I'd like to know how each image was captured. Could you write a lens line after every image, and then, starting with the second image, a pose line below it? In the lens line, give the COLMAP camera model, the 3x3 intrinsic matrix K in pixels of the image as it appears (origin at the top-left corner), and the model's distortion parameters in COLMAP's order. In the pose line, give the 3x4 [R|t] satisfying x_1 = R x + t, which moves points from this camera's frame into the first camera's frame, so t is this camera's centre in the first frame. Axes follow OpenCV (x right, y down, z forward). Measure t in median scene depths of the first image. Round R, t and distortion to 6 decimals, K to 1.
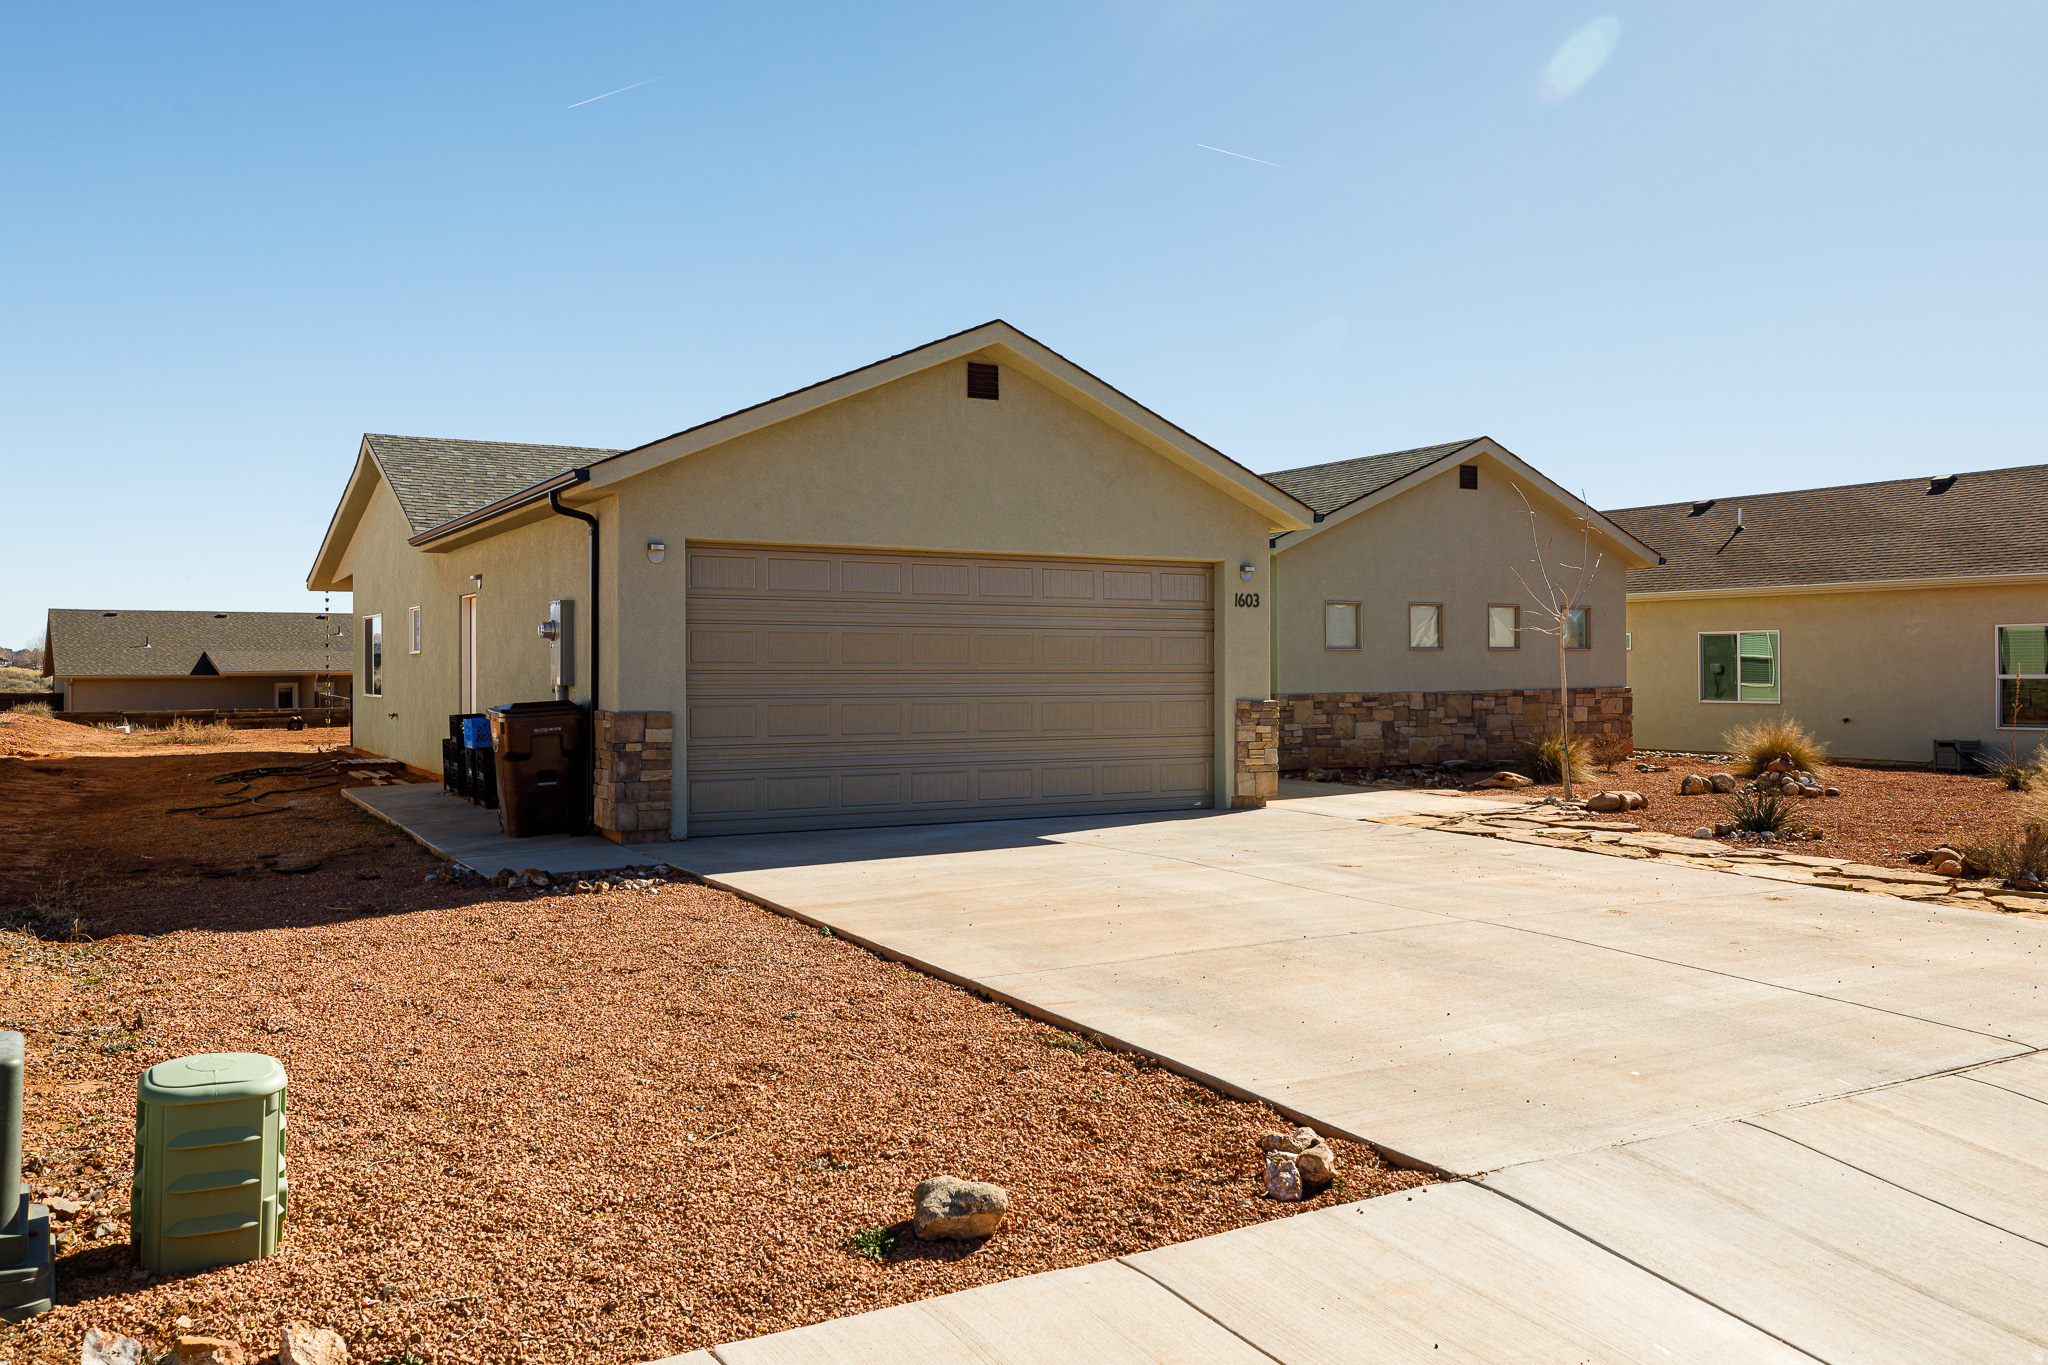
lens RADIAL K [[1608.6, 0, 1024.0], [0, 1608.6, 682.5], [0, 0, 1]] dist [0.001852, 0.000081]
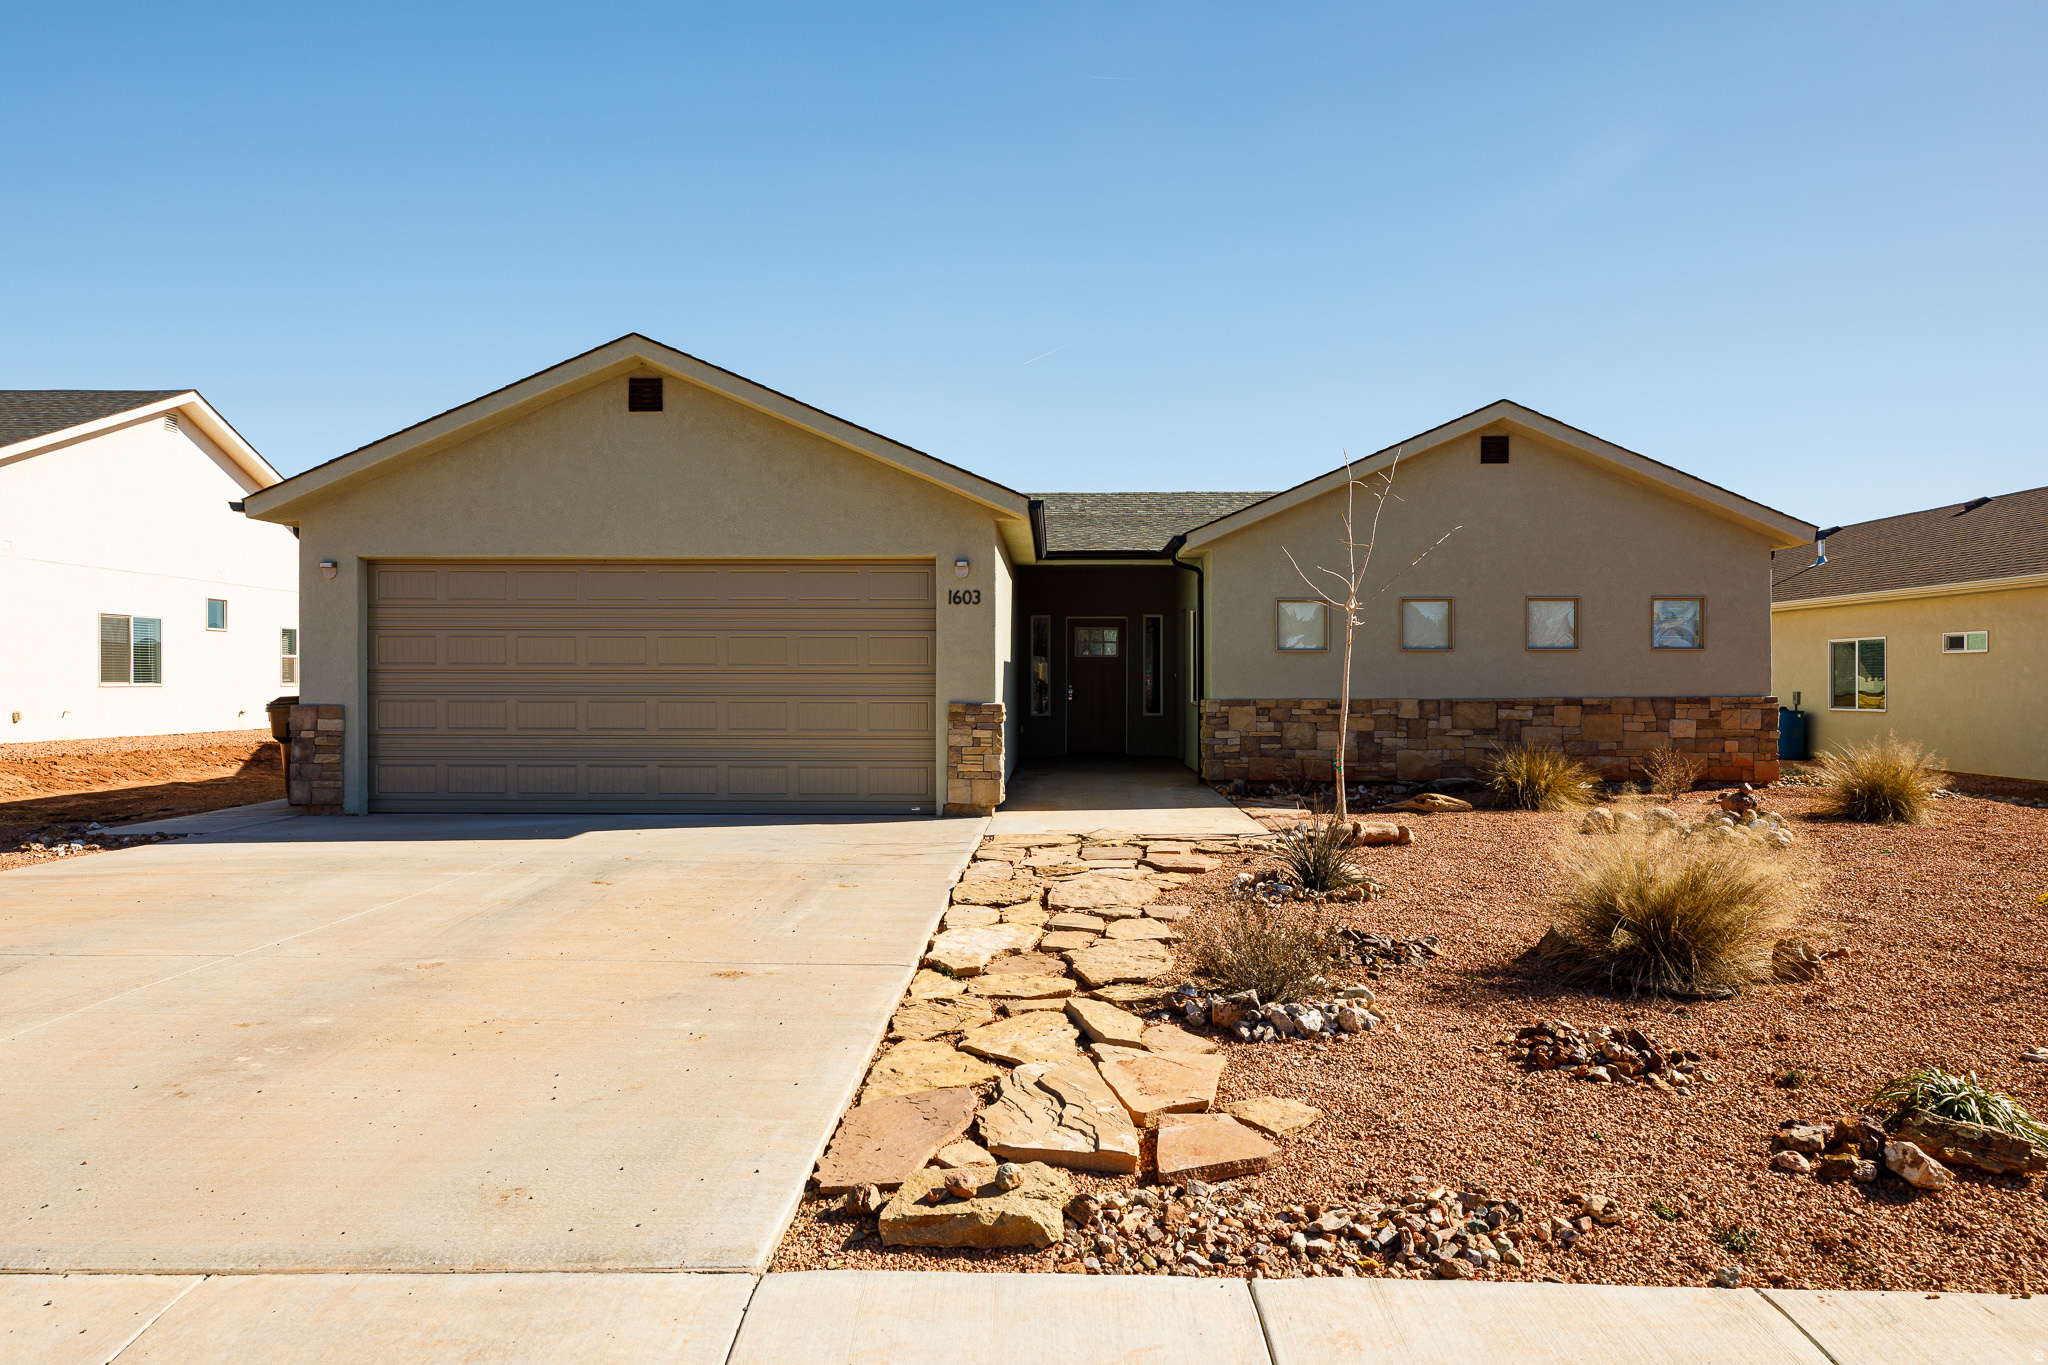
lens RADIAL K [[1324.2, 0, 1029.3], [0, 1324.2, 704.7], [0, 0, 1]] dist [0.006426, 0.001218]
pose [[0.852472, 0.011577, -0.522645, 0.572275], [-0.006662, 0.999914, 0.011283, 0.003021], [0.522731, -0.006137, 0.852476, 0.351089]]
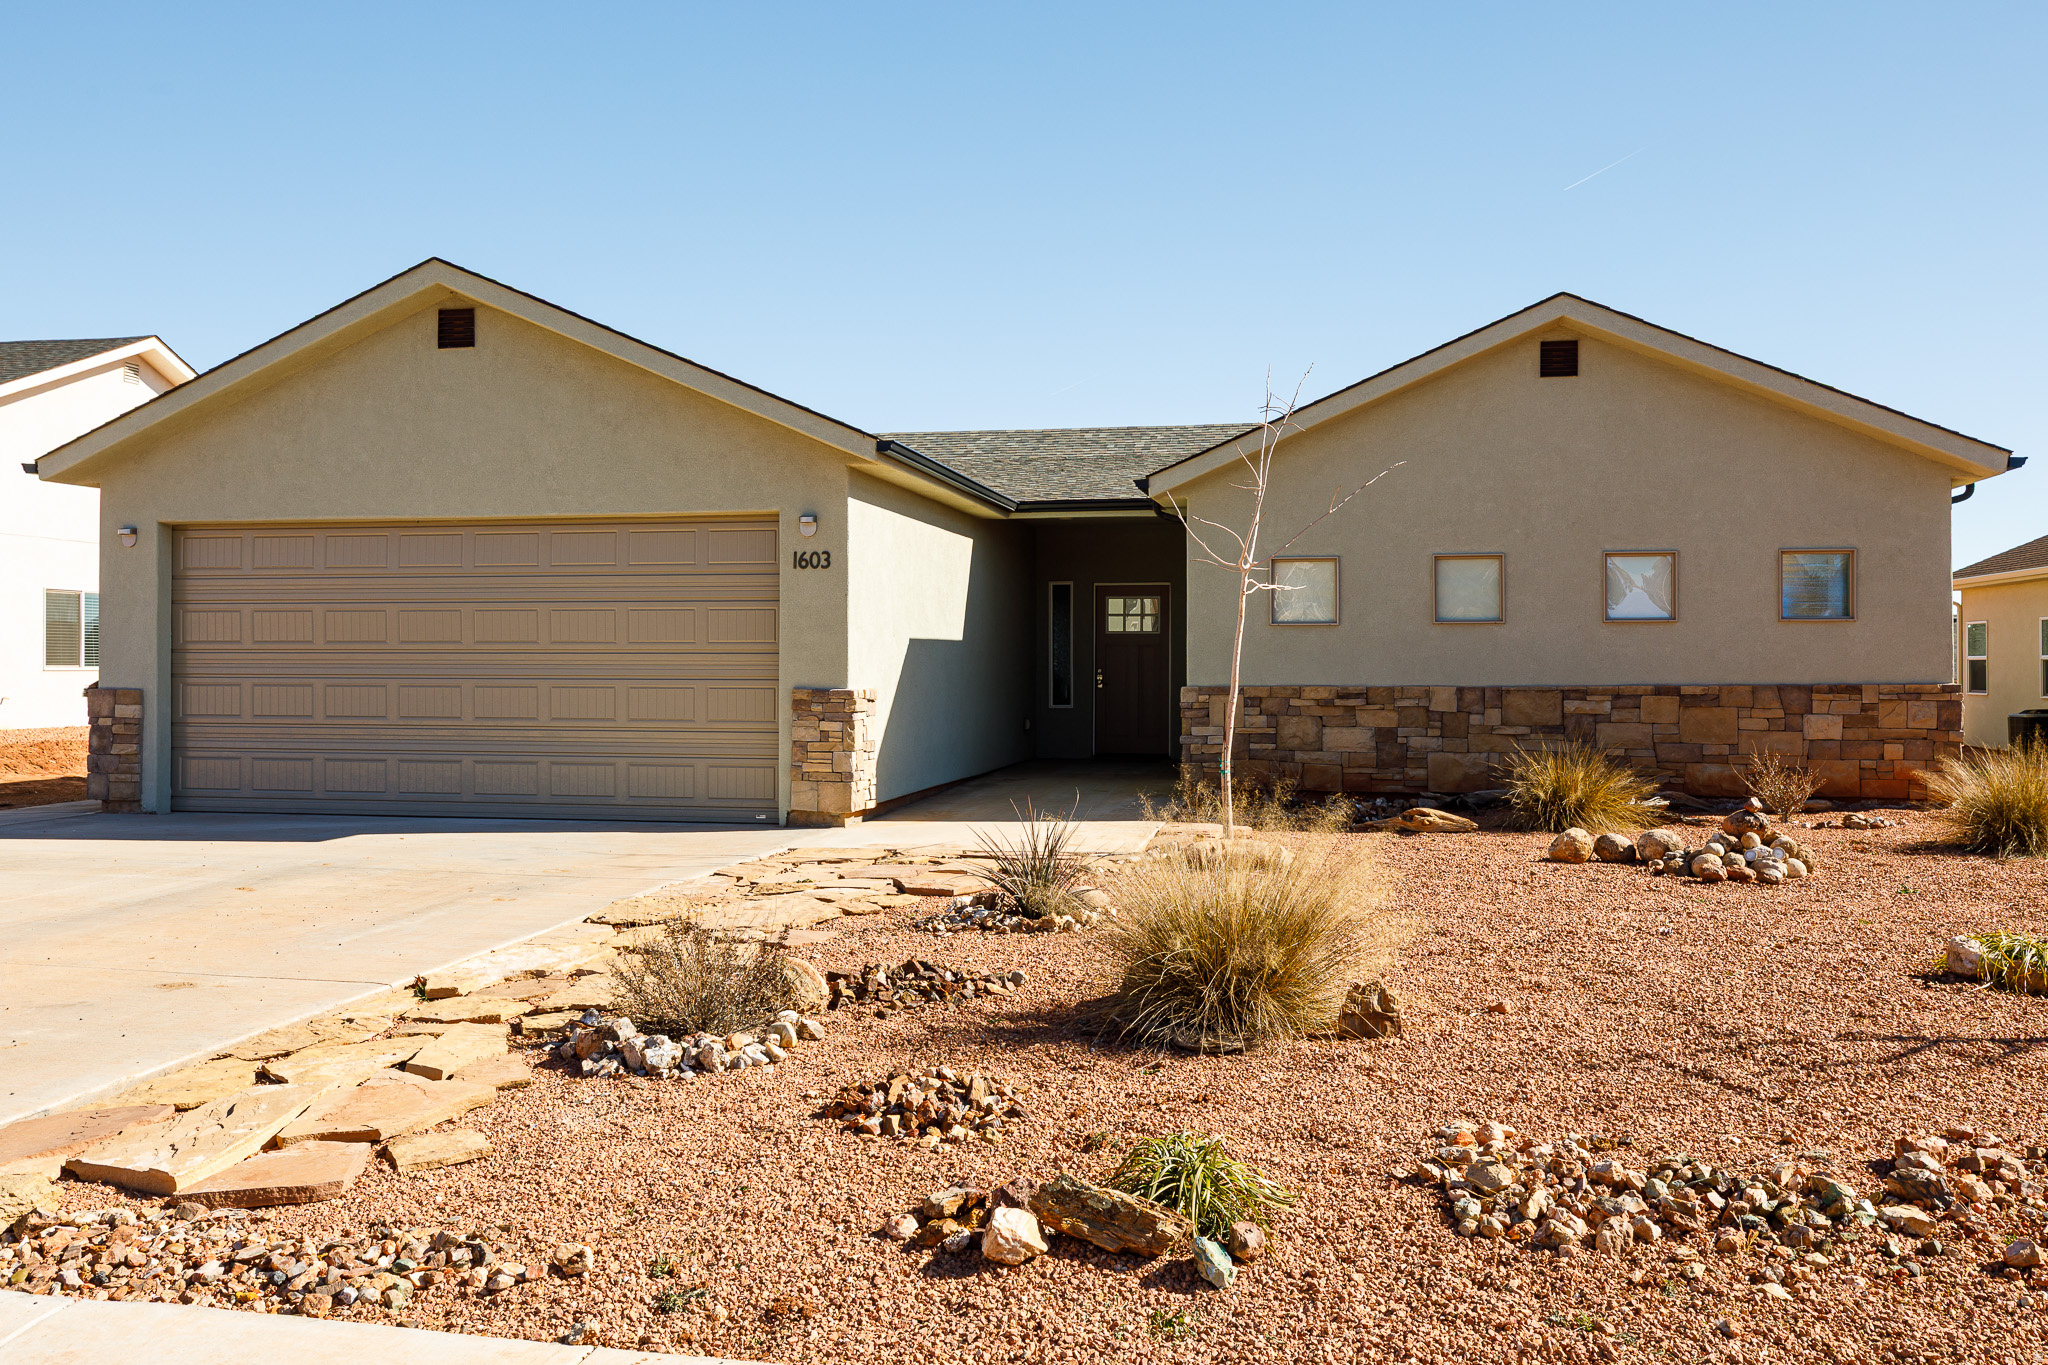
lens RADIAL K [[1694.6, 0, 1024.0], [0, 1694.6, 682.5], [0, 0, 1]] dist [0.003013, 0.005490]
pose [[0.745203, 0.008544, -0.666783, 0.753766], [-0.008322, 0.999959, 0.003513, 0.004397], [0.666786, 0.002931, 0.745244, 0.451770]]
